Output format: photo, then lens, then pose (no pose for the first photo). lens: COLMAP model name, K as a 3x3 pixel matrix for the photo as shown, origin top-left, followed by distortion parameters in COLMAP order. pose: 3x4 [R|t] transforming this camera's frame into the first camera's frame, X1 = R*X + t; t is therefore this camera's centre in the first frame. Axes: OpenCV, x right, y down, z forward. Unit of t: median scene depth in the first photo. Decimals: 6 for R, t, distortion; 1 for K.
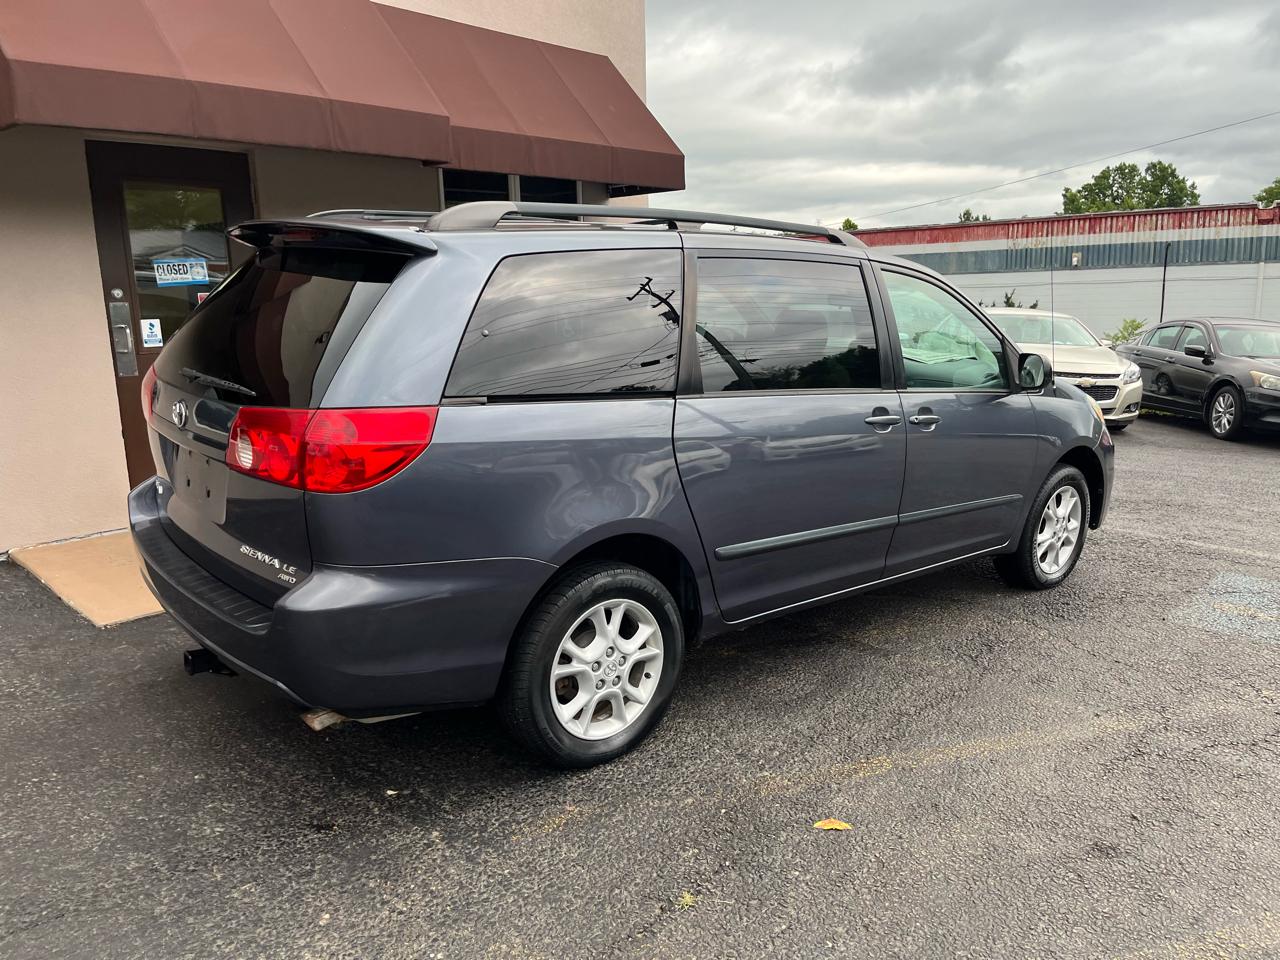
lens RADIAL K [[977.1, 0, 642.3], [0, 977.1, 476.5], [0, 0, 1]] dist [0.073587, -0.108513]
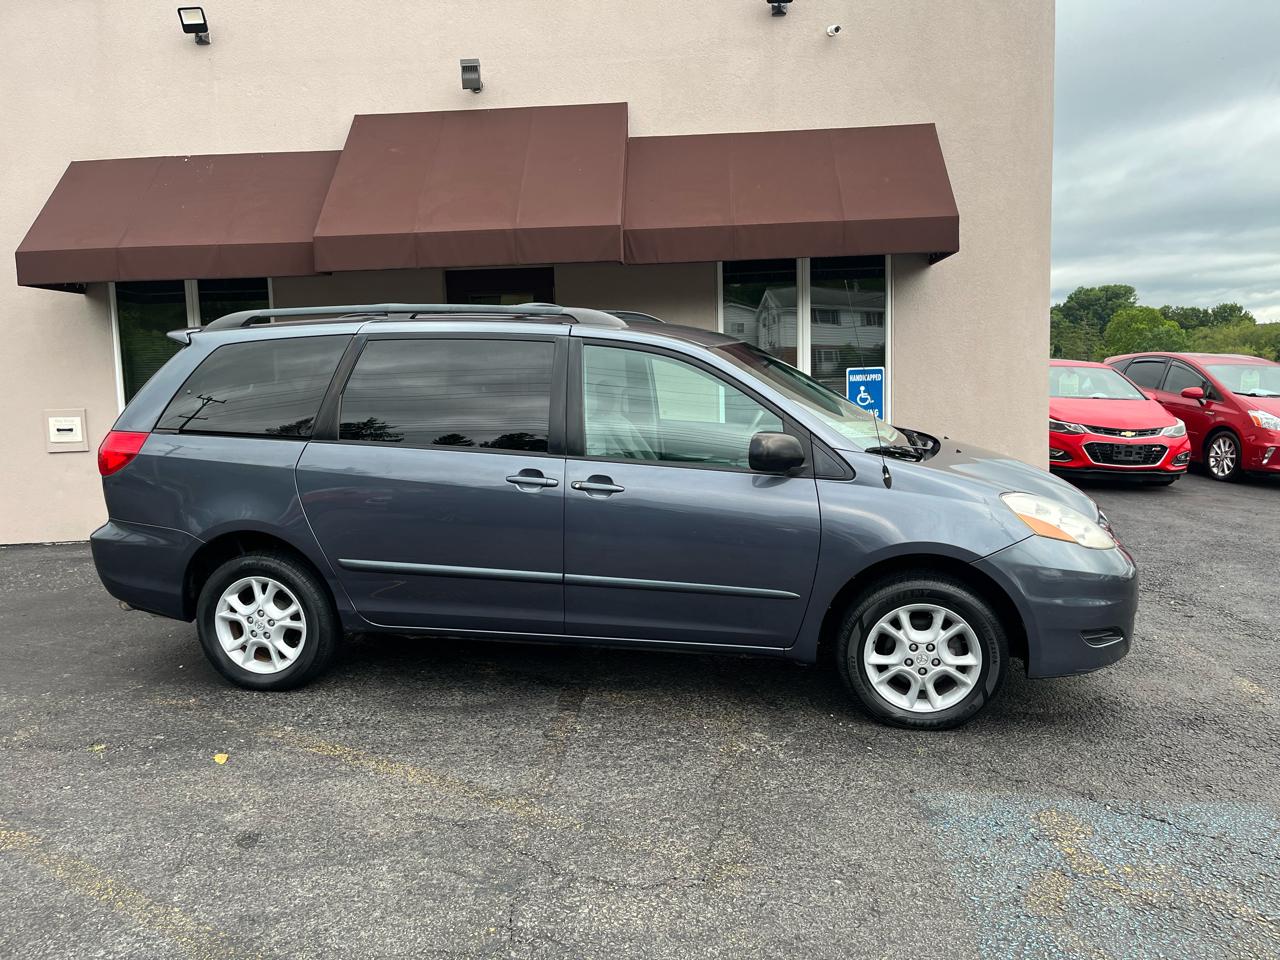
lens RADIAL K [[977.1, 0, 666.2], [0, 977.1, 476.3], [0, 0, 1]] dist [0.073587, -0.108513]
pose [[0.623023, 0.084990, -0.777573, 0.970569], [-0.136212, 0.990679, -0.000855, -0.067795], [0.770253, 0.106447, 0.628793, 0.350820]]
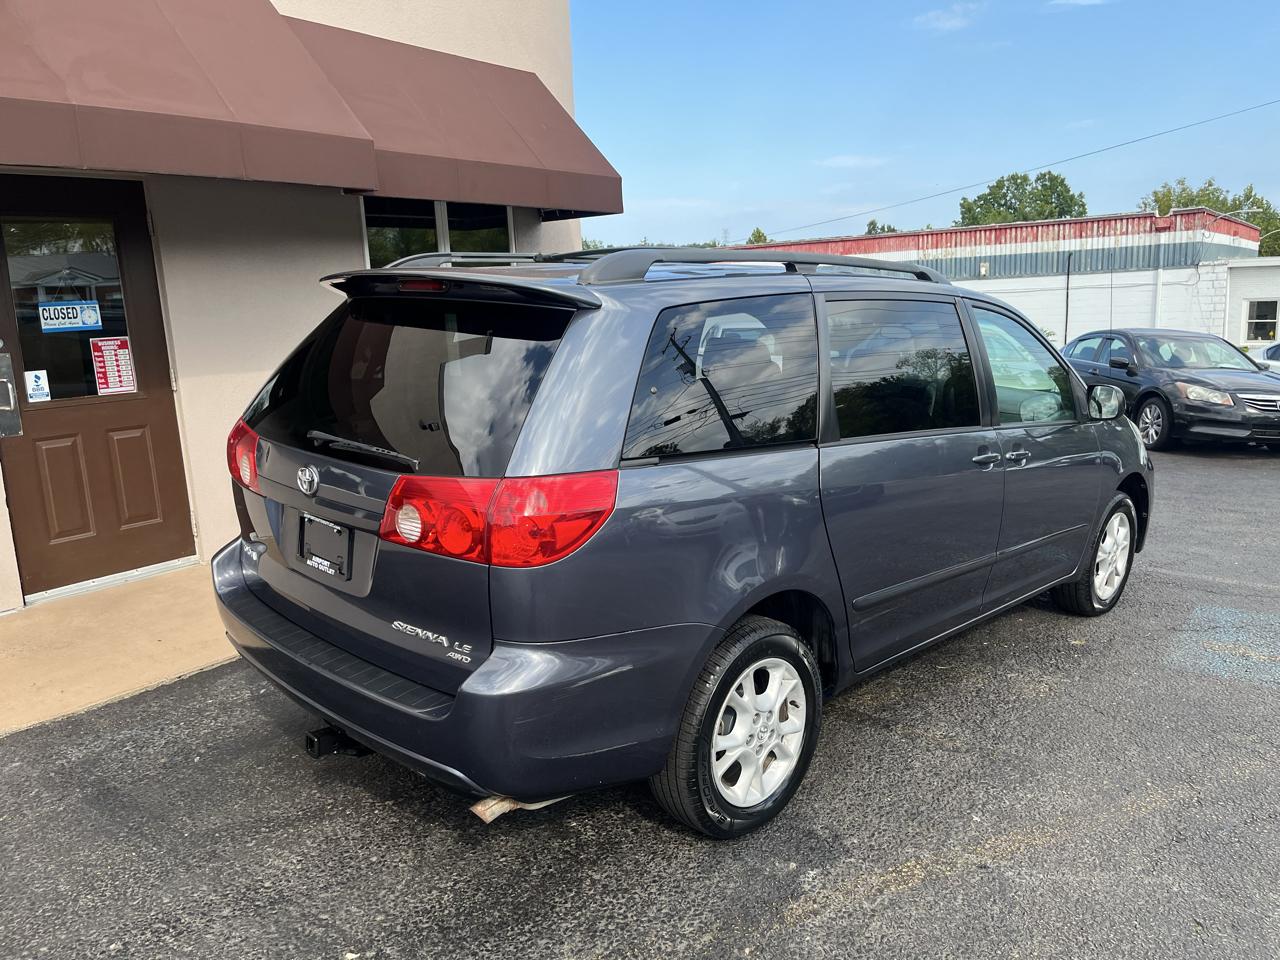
lens RADIAL K [[977.1, 0, 641.9], [0, 977.1, 478.0], [0, 0, 1]] dist [0.073587, -0.108513]
pose [[0.995831, -0.033483, 0.084848, -0.035356], [0.034325, 0.999375, -0.008485, -0.035539], [-0.084511, 0.011362, 0.996358, 0.073332]]
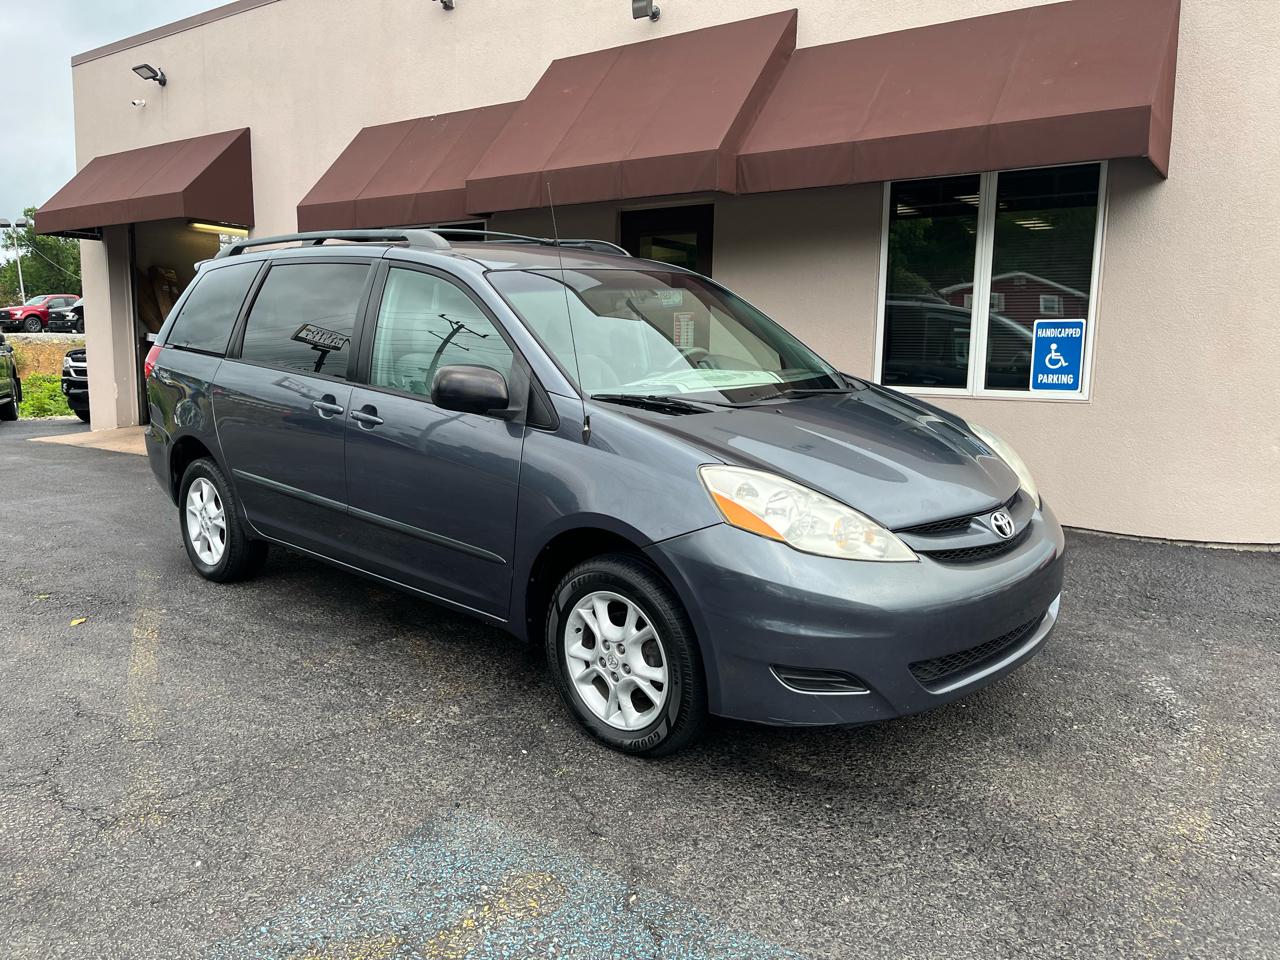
lens RADIAL K [[977.1, 0, 643.3], [0, 977.1, 489.4], [0, 0, 1]] dist [0.073587, -0.108513]
pose [[0.114872, 0.166798, -0.979277, 1.105310], [-0.202504, 0.969034, 0.141299, -0.157502], [0.972521, 0.182076, 0.145092, 0.978381]]
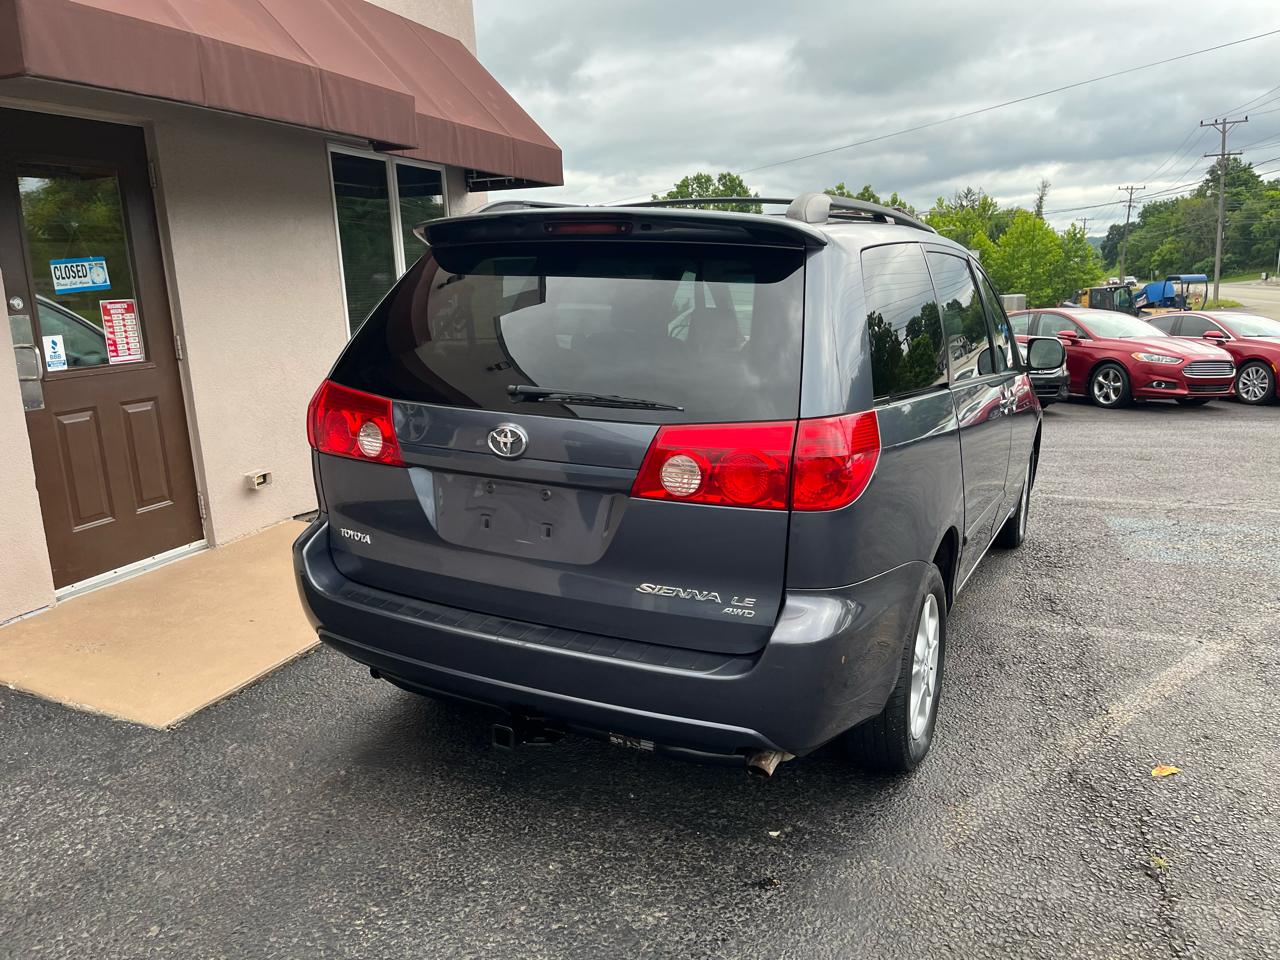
lens RADIAL K [[977.1, 0, 645.8], [0, 977.1, 482.7], [0, 0, 1]] dist [0.073587, -0.108513]
pose [[0.919840, -0.089041, 0.382056, -0.356832], [0.086813, 0.995957, 0.023104, -0.019940], [-0.382569, 0.011915, 0.923850, 0.097732]]
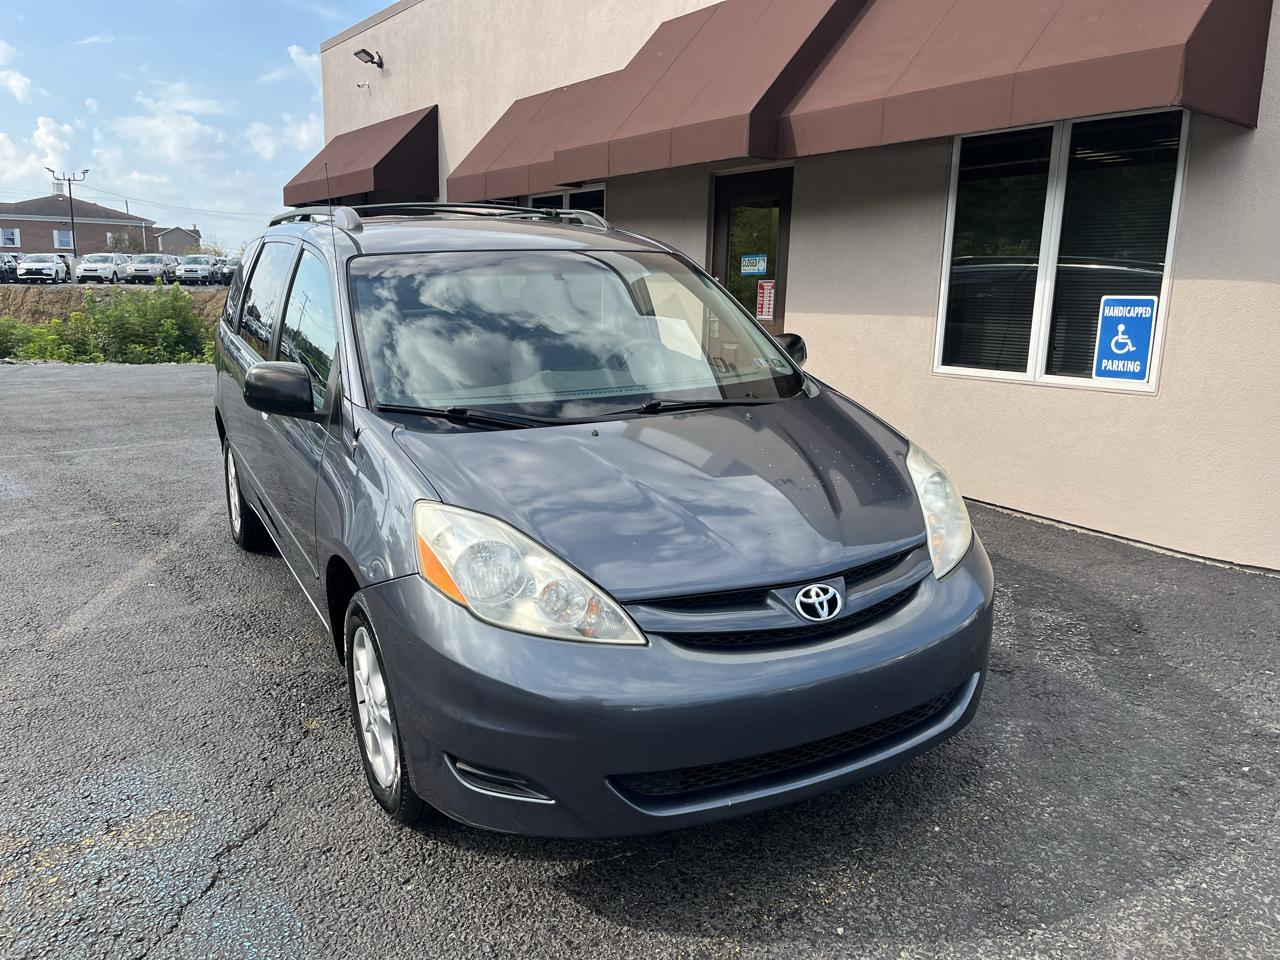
lens RADIAL K [[977.1, 0, 627.7], [0, 977.1, 490.6], [0, 0, 1]] dist [0.073587, -0.108513]
pose [[-0.210353, 0.209200, -0.954980, 1.085856], [-0.201633, 0.946550, 0.251767, -0.261712], [0.956606, 0.245515, -0.156928, 1.350544]]
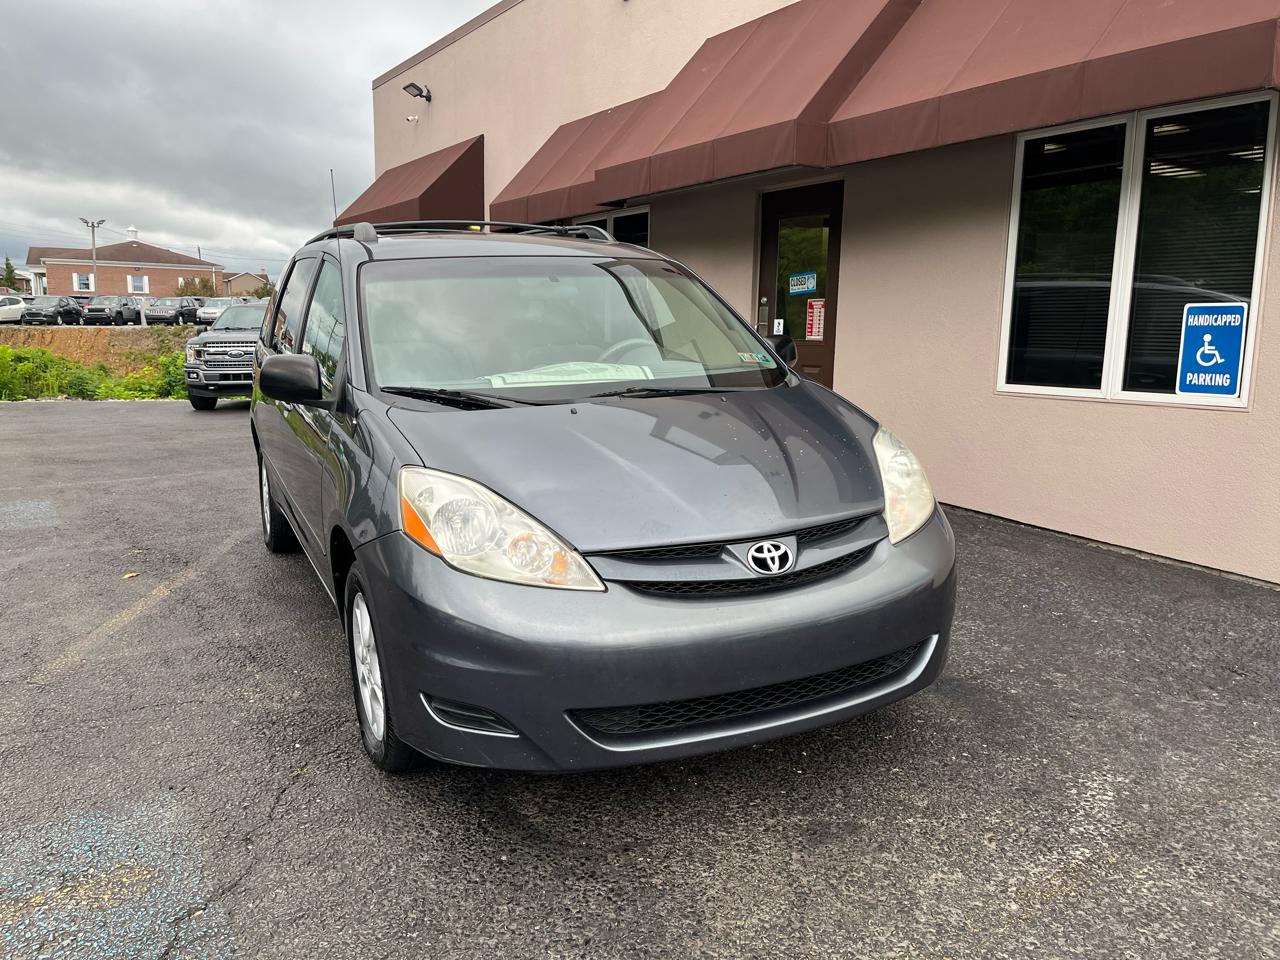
lens RADIAL K [[977.1, 0, 629.1], [0, 977.1, 488.2], [0, 0, 1]] dist [0.073587, -0.108513]
pose [[-0.262789, 0.170622, -0.949647, 1.011387], [-0.188528, 0.956188, 0.223968, -0.234503], [0.946255, 0.237892, -0.219109, 1.360407]]
